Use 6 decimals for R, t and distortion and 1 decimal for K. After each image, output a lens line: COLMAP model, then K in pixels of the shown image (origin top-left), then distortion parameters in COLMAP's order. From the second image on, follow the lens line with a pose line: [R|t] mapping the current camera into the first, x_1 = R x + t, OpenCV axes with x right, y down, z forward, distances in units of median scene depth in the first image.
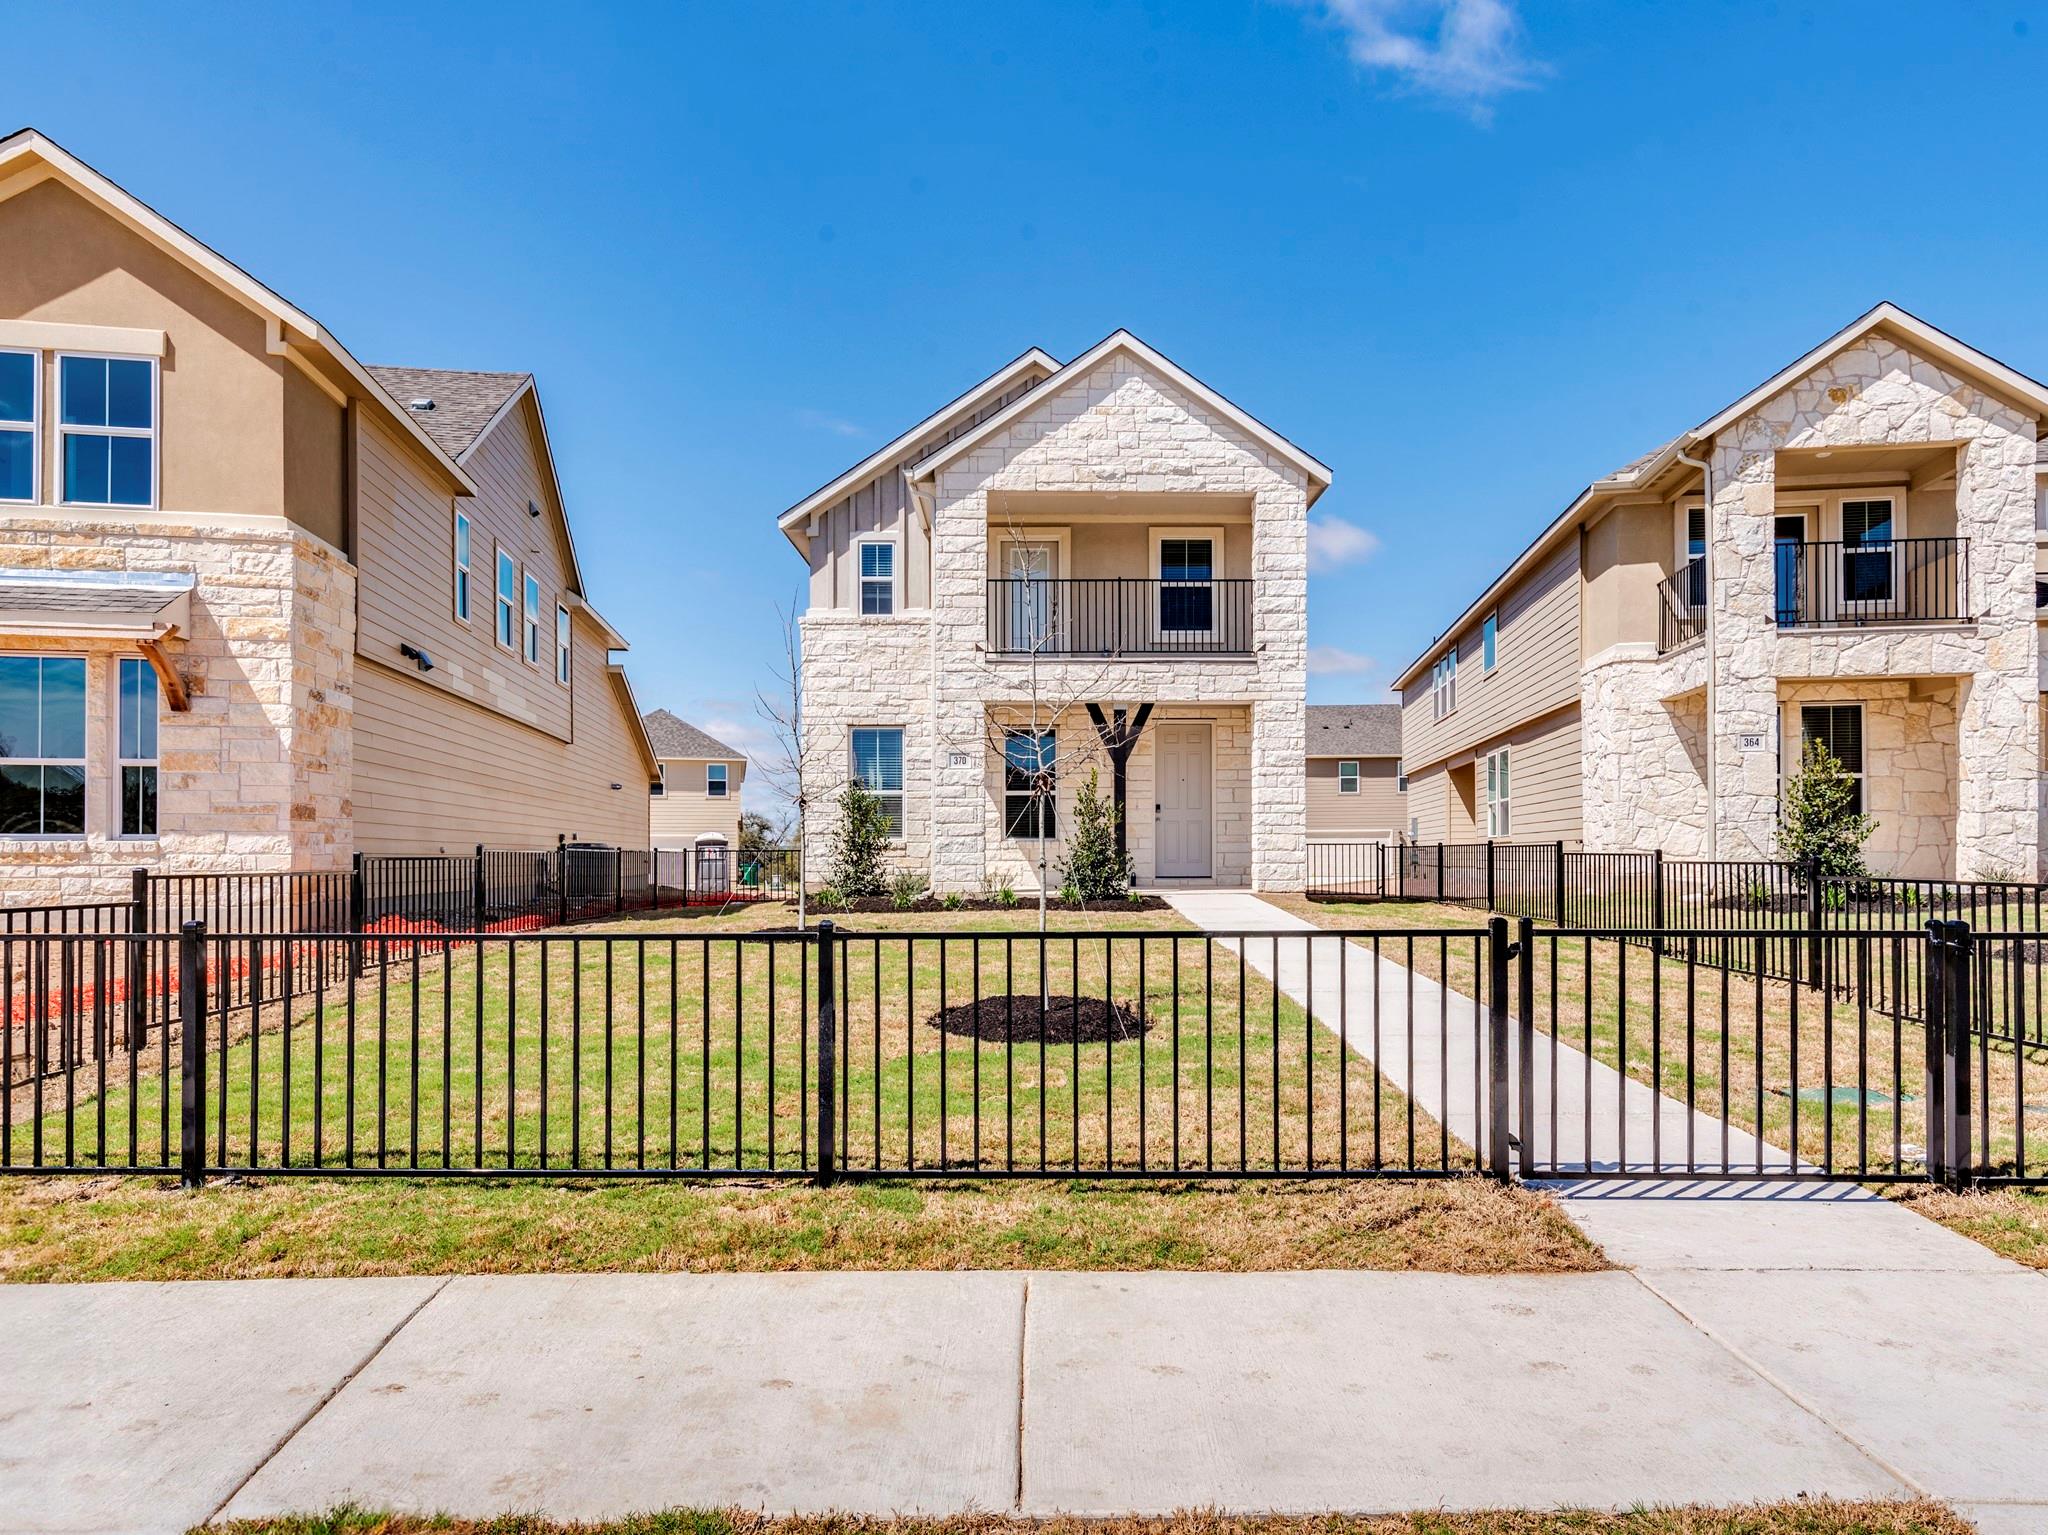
lens RADIAL K [[1028.8, 0, 1021.6], [0, 1028.8, 818.2], [0, 0, 1]] dist [0.003130, 0.000446]
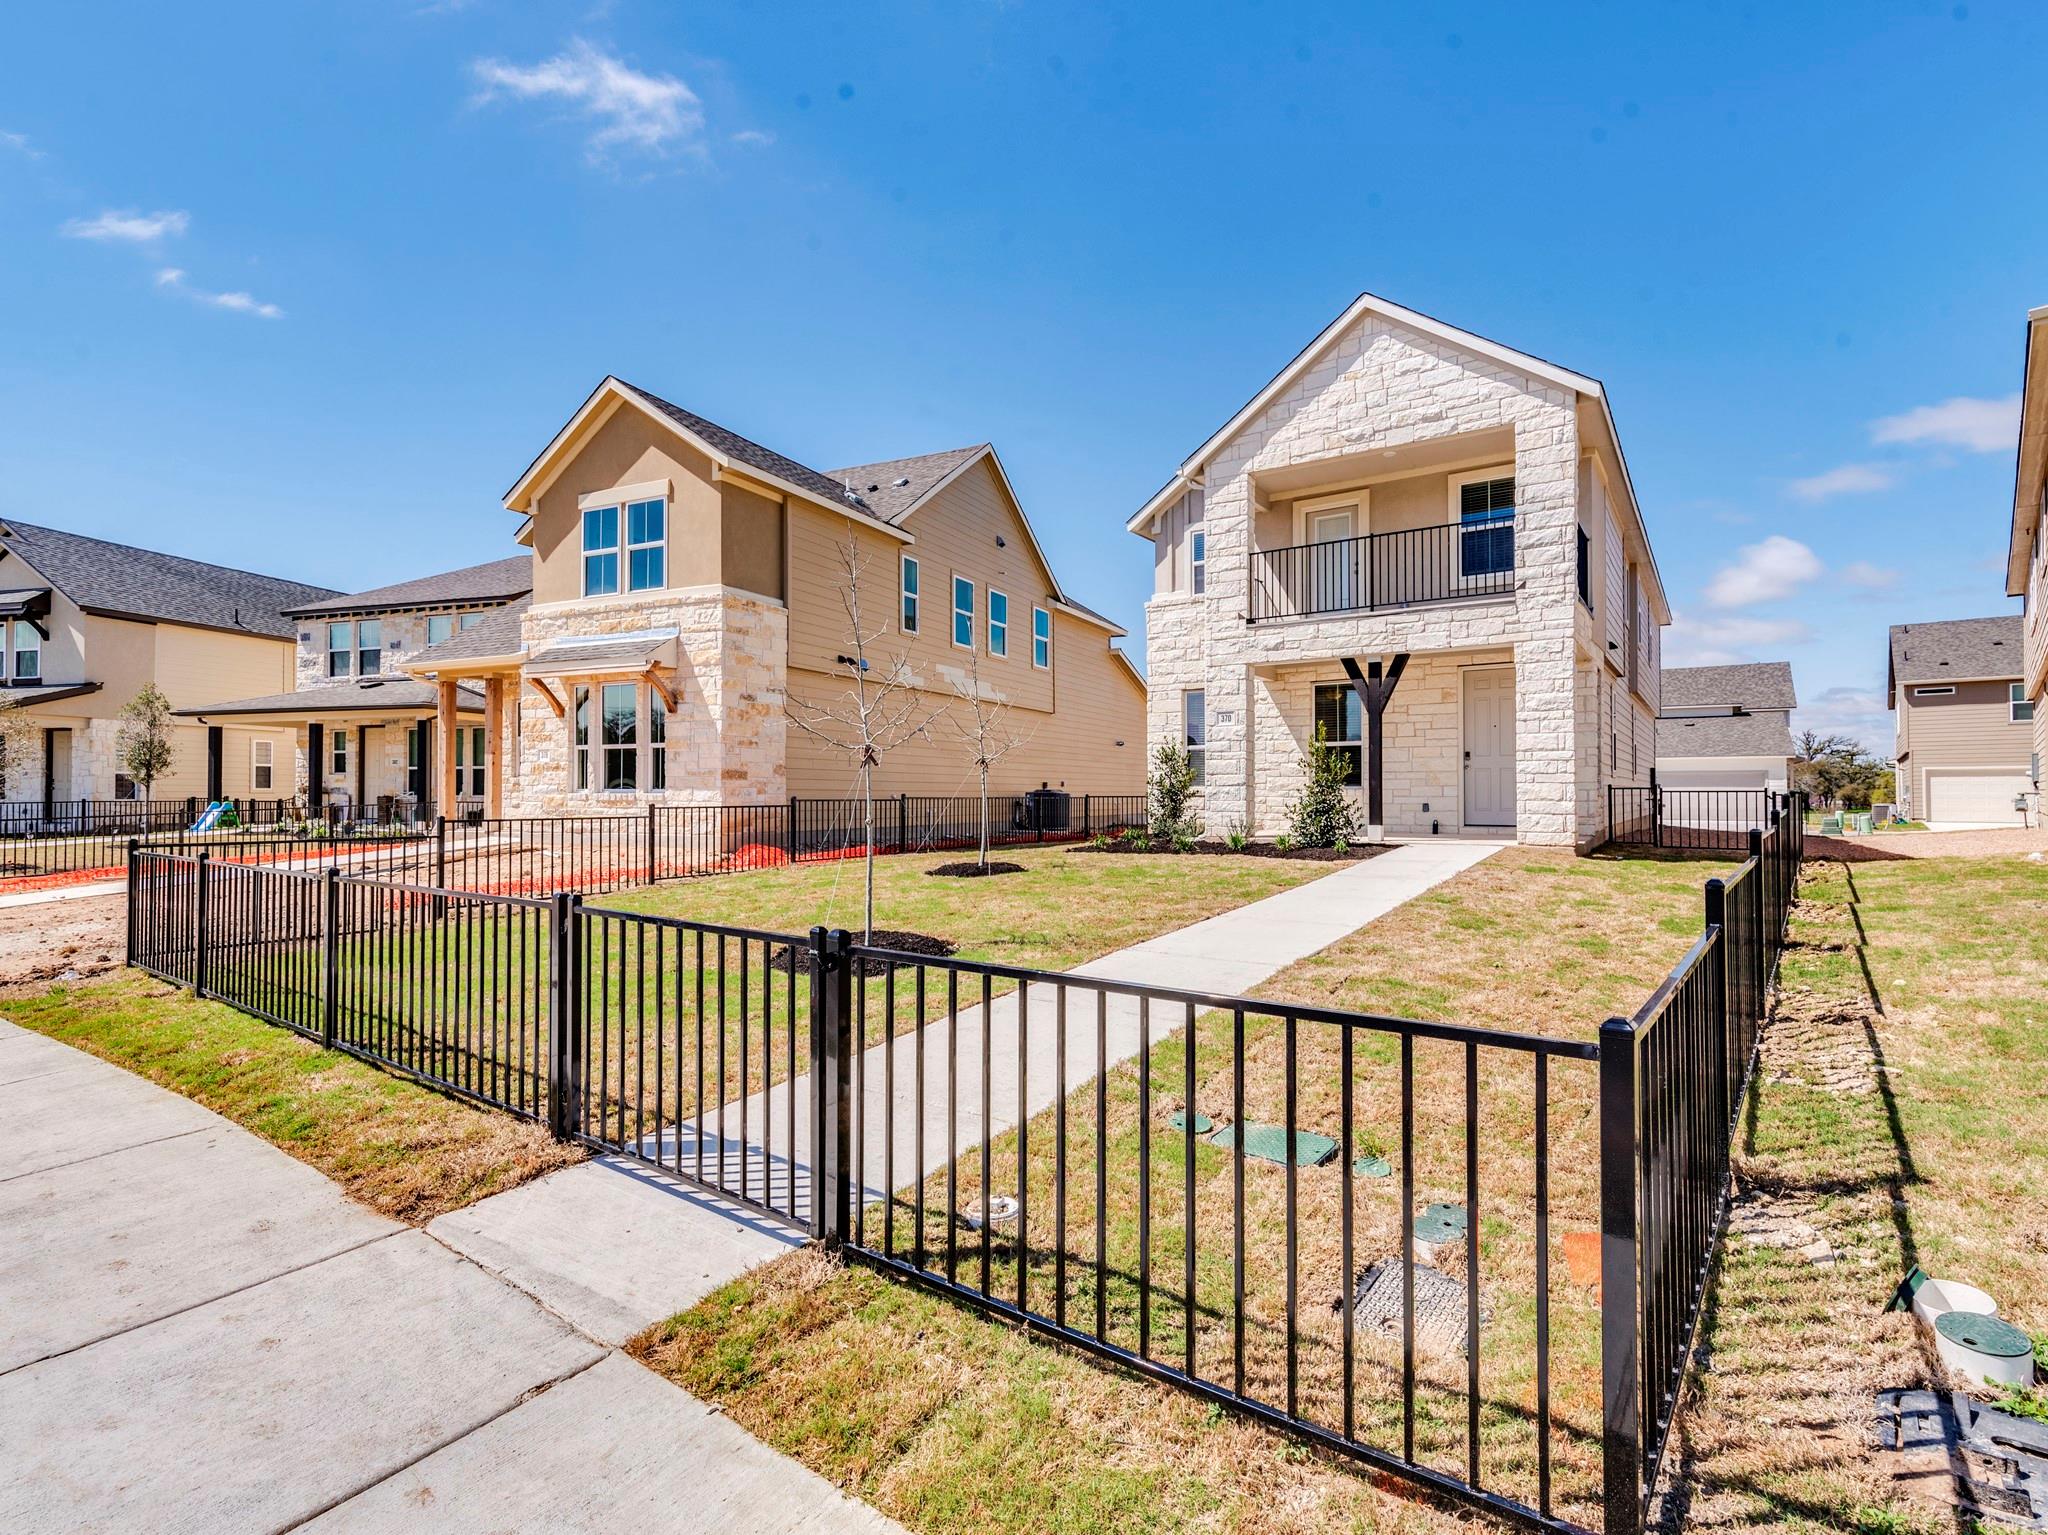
lens RADIAL K [[866.3, 0, 1023.8], [0, 866.3, 760.7], [0, 0, 1]] dist [0.005159, 0.000112]
pose [[0.860631, -0.019239, -0.508865, 0.240697], [0.016549, 0.999815, -0.009811, -0.004718], [0.508960, 0.000022, 0.860790, 0.080258]]
